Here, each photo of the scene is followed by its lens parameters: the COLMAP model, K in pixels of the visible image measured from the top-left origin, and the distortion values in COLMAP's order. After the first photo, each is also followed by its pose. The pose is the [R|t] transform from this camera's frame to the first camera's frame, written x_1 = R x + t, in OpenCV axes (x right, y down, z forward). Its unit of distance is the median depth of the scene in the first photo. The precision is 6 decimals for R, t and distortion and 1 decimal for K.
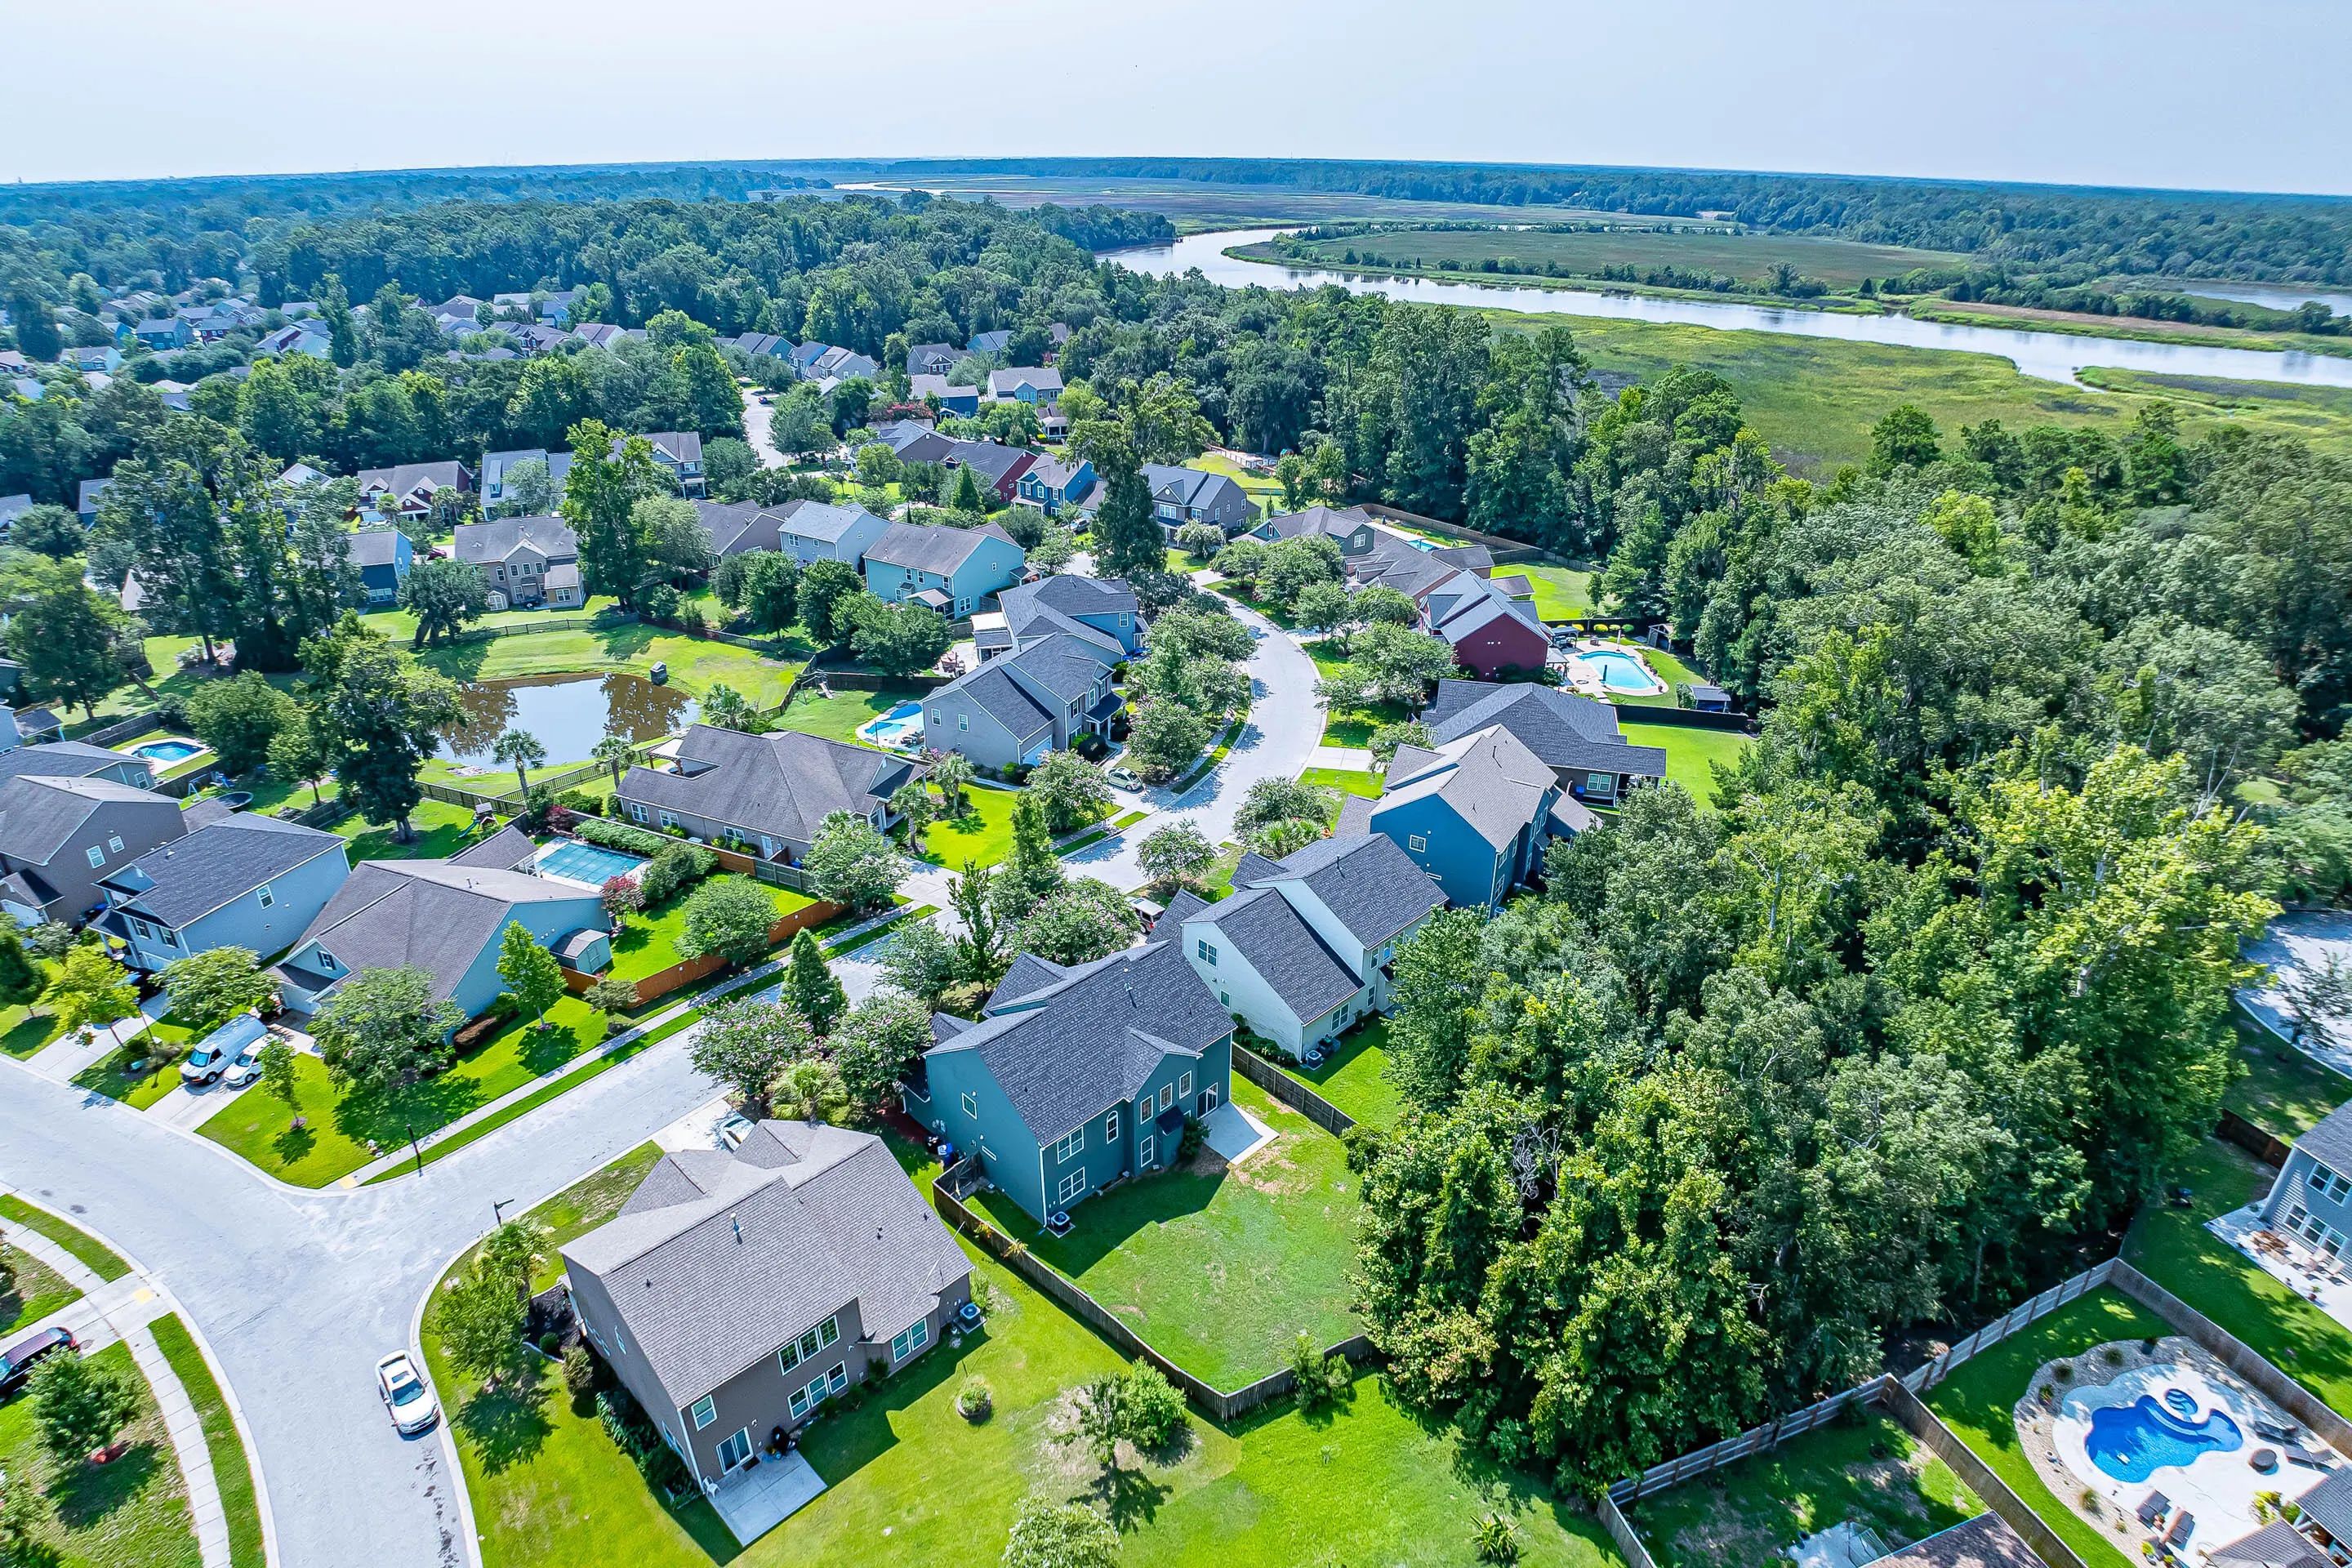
lens RADIAL K [[1383.8, 0, 1145.3], [0, 1383.8, 783.4], [0, 0, 1]] dist [-0.053787, 0.000084]
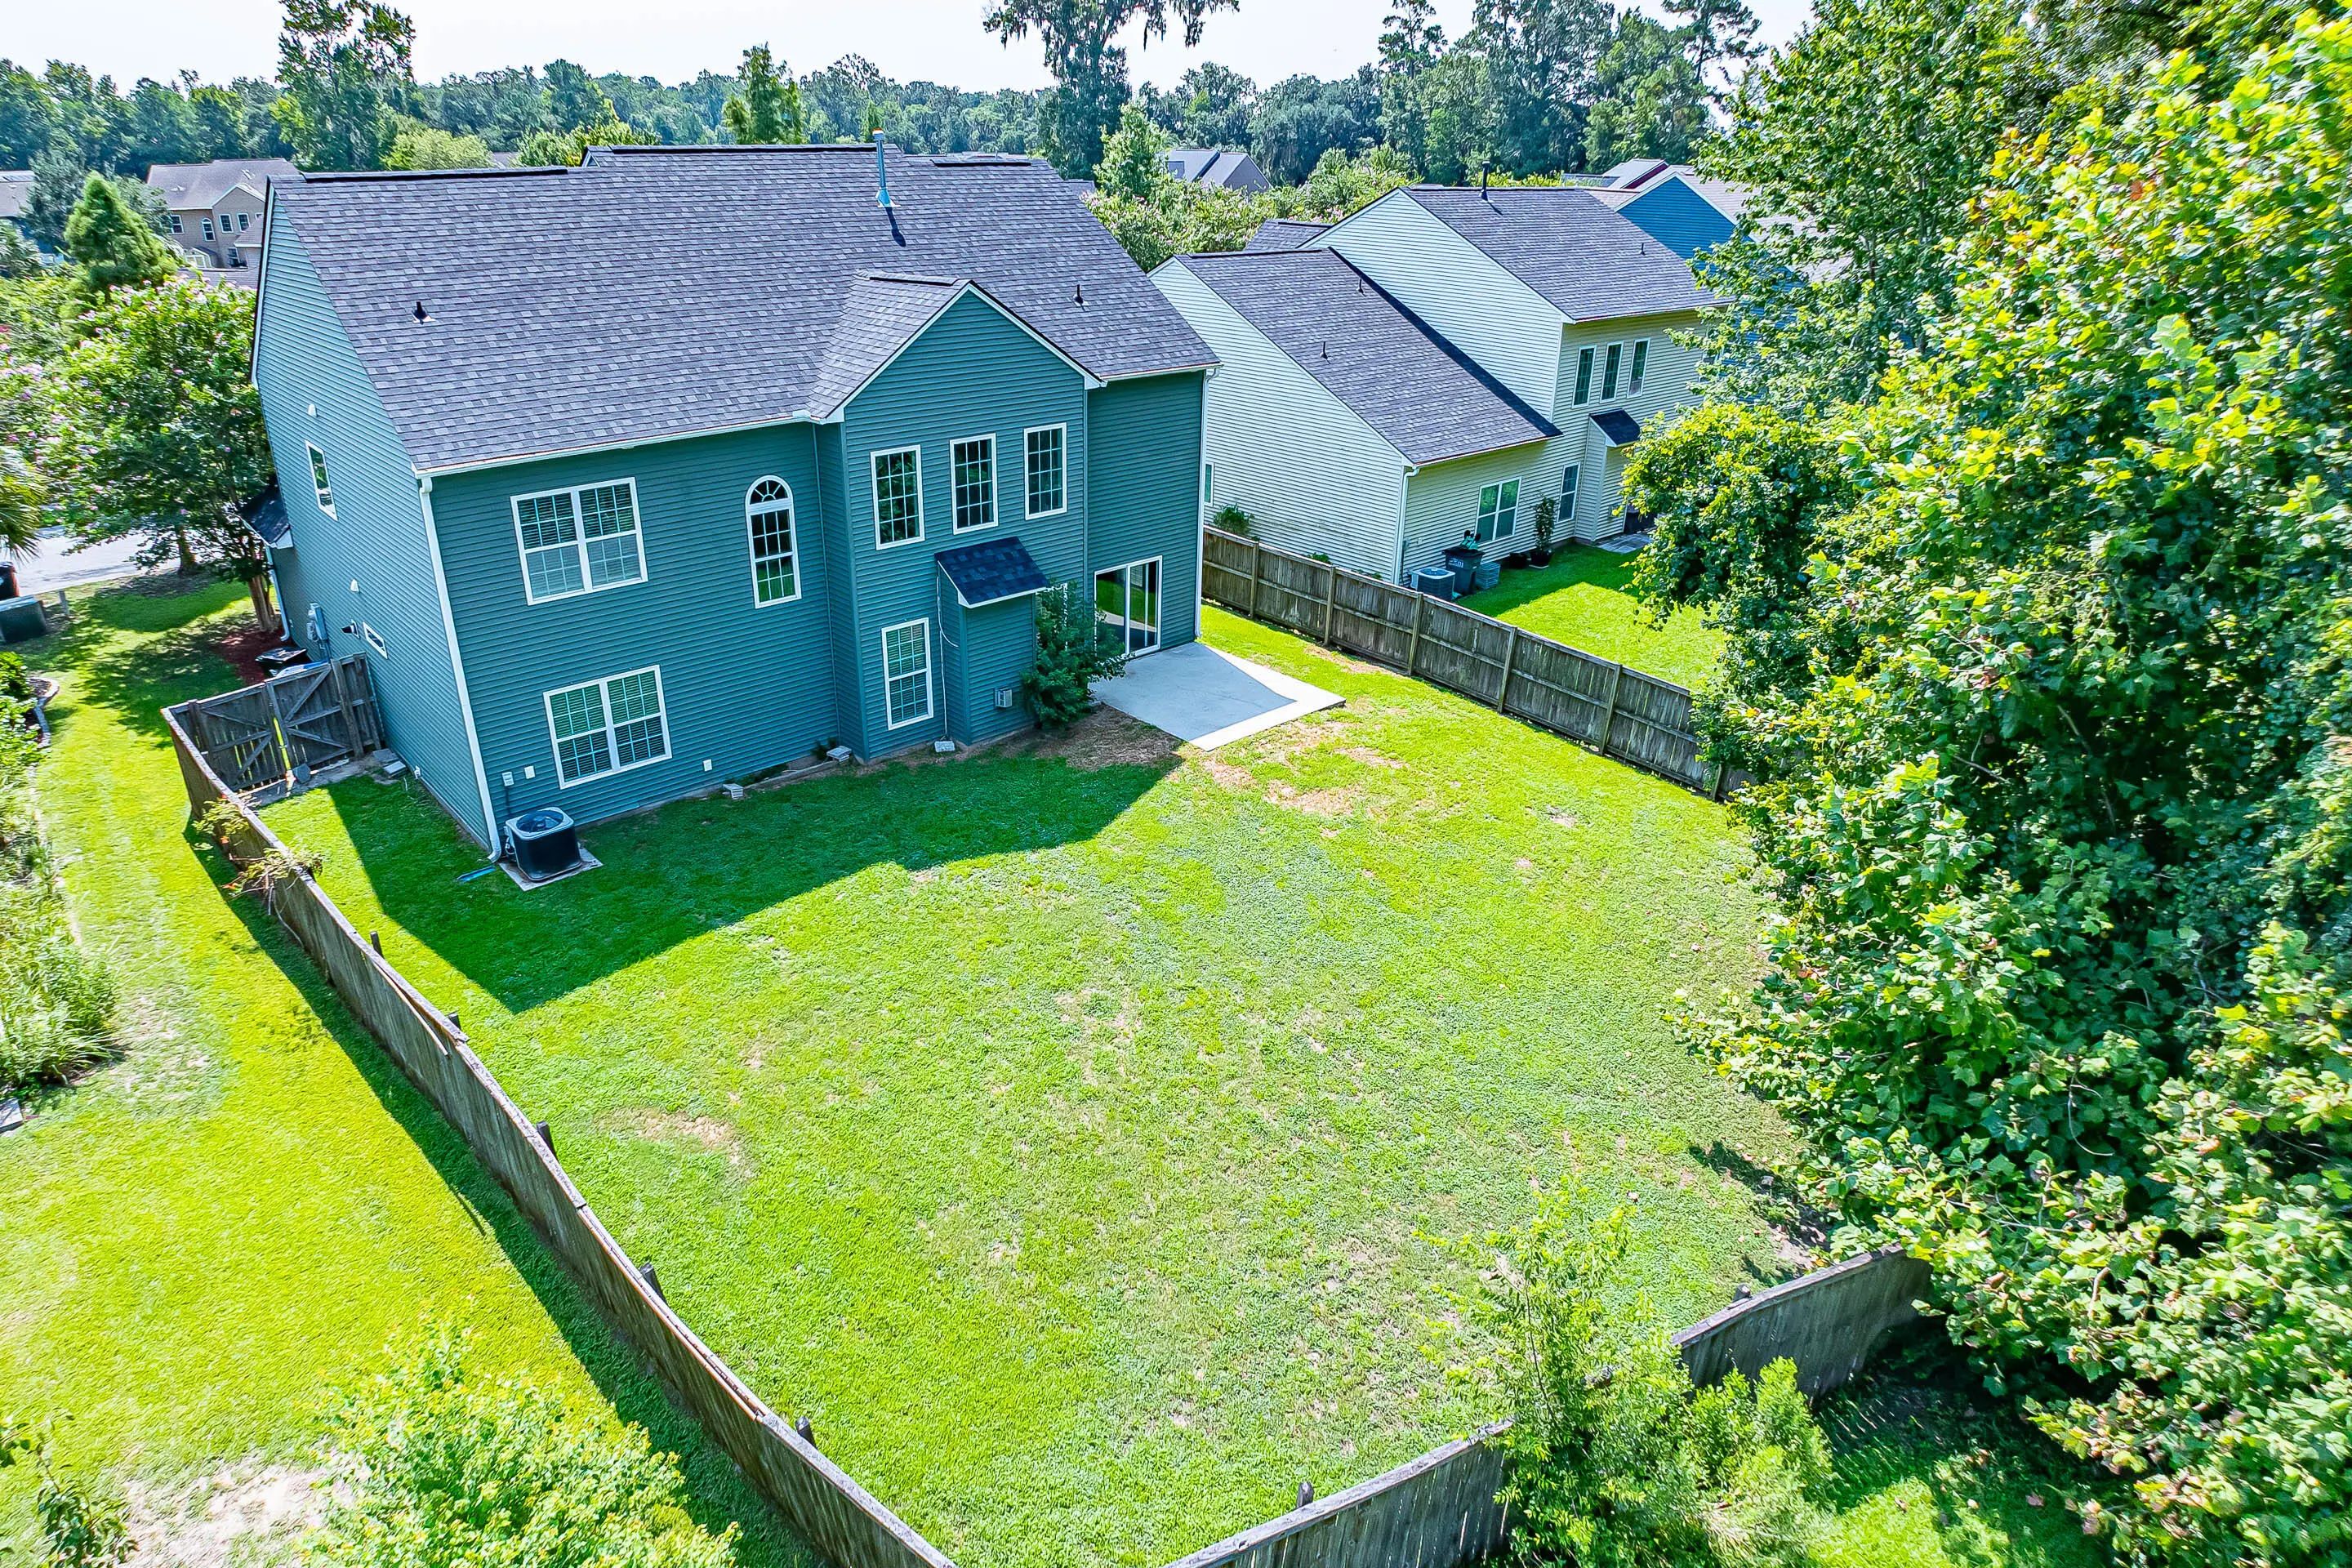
lens RADIAL K [[1383.8, 0, 1145.3], [0, 1383.8, 783.4], [0, 0, 1]] dist [-0.053787, 0.000084]
pose [[0.999434, 0.032265, -0.009478, 0.056183], [-0.032645, 0.998532, -0.043230, 0.301336], [0.008069, 0.043515, 0.999020, 0.702839]]
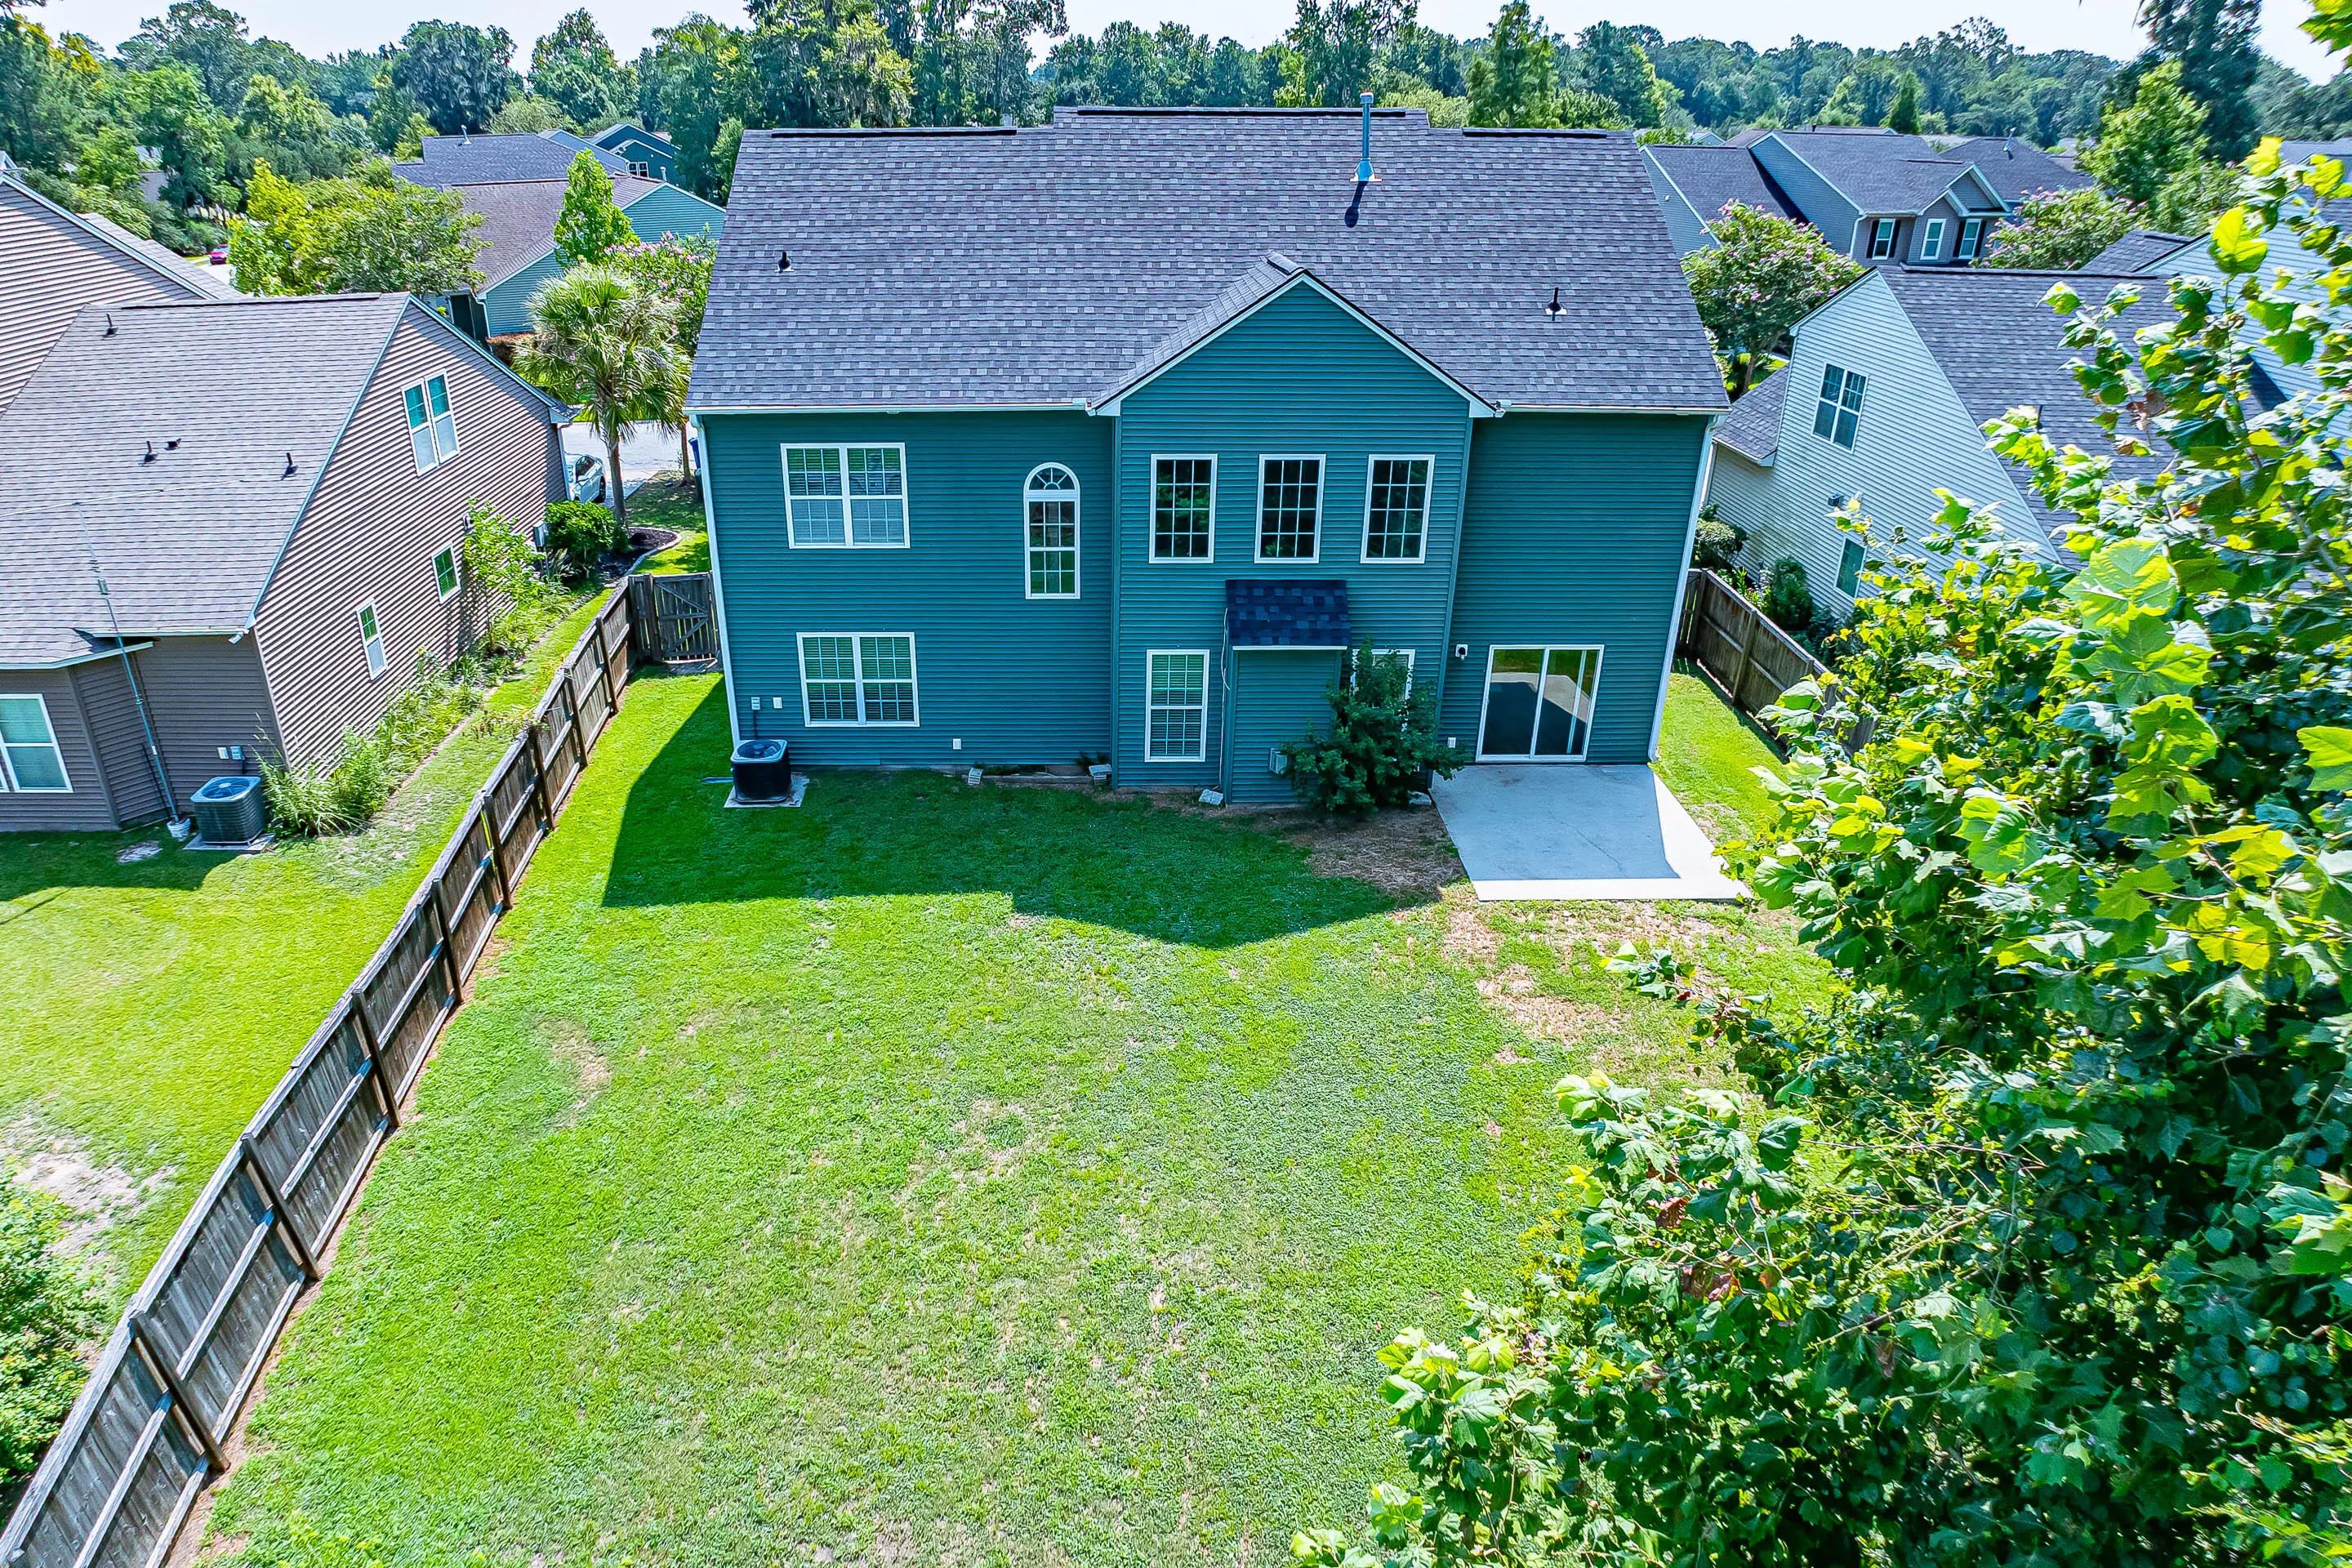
lens RADIAL K [[1447.4, 0, 1086.9], [0, 1447.4, 785.8], [0, 0, 1]] dist [-0.054557, -0.000415]
pose [[0.723653, 0.308384, -0.617435, 0.165117], [-0.326127, 0.941233, 0.087876, 0.261949], [0.608249, 0.137770, 0.781698, 0.774595]]
